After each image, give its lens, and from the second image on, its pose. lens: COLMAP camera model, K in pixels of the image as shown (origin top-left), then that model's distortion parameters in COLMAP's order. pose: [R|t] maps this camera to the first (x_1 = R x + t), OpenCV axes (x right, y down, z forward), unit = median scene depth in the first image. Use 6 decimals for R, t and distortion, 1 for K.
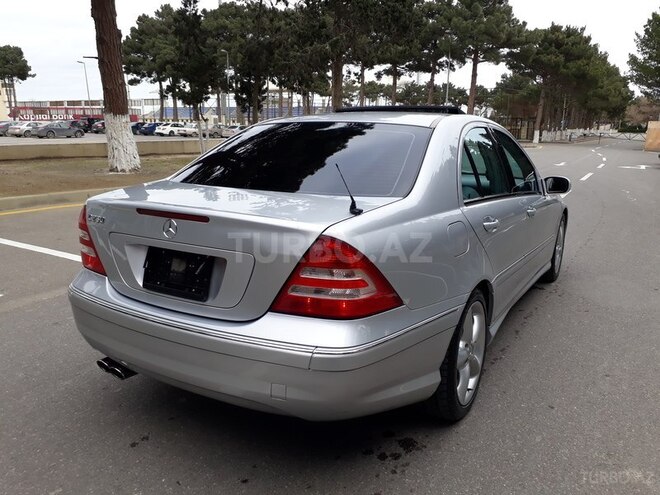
lens RADIAL K [[524.3, 0, 327.8], [0, 524.3, 238.8], [0, 0, 1]] dist [0.055864, -0.072200]
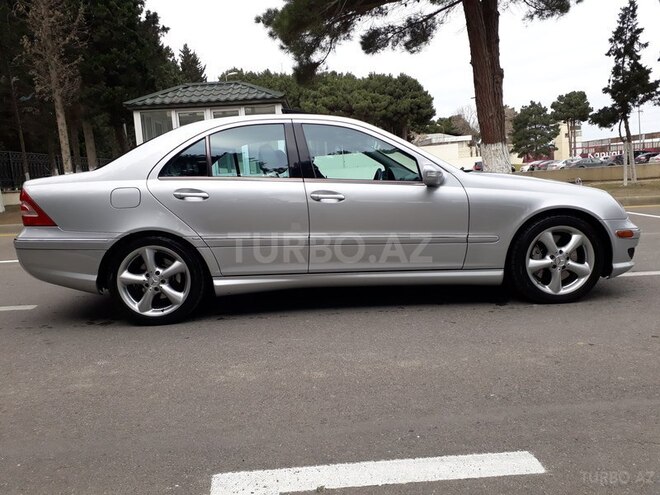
lens RADIAL K [[524.3, 0, 327.8], [0, 524.3, 238.8], [0, 0, 1]] dist [0.055864, -0.072200]
pose [[0.542226, 0.060246, -0.838070, 0.131288], [-0.118746, 0.992910, -0.005451, 0.003850], [0.831799, 0.102473, 0.545535, 0.045440]]
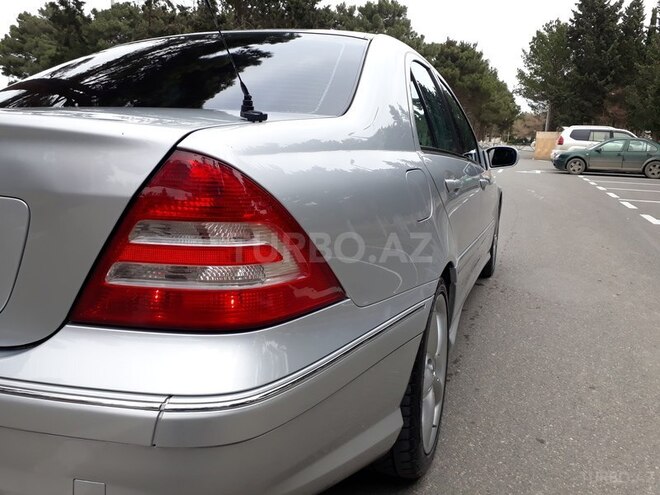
lens RADIAL K [[524.3, 0, 327.8], [0, 524.3, 238.8], [0, 0, 1]] dist [0.055864, -0.072200]
pose [[0.984487, -0.020928, 0.174204, 0.001840], [0.024955, 0.999469, -0.020956, 0.004388], [-0.173672, 0.024978, 0.984487, 0.027407]]
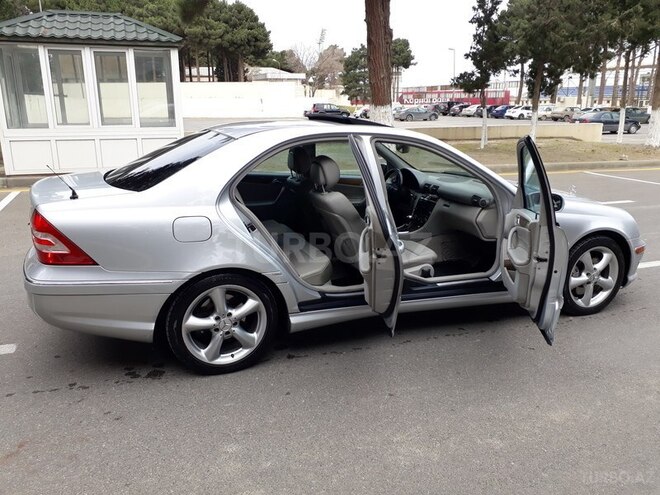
lens RADIAL K [[524.3, 0, 327.8], [0, 524.3, 238.8], [0, 0, 1]] dist [0.055864, -0.072200]
pose [[0.781894, 0.148526, -0.605461, 0.089204], [-0.128147, 0.988757, 0.077063, -0.008410], [0.610099, 0.017333, 0.792136, 0.012770]]
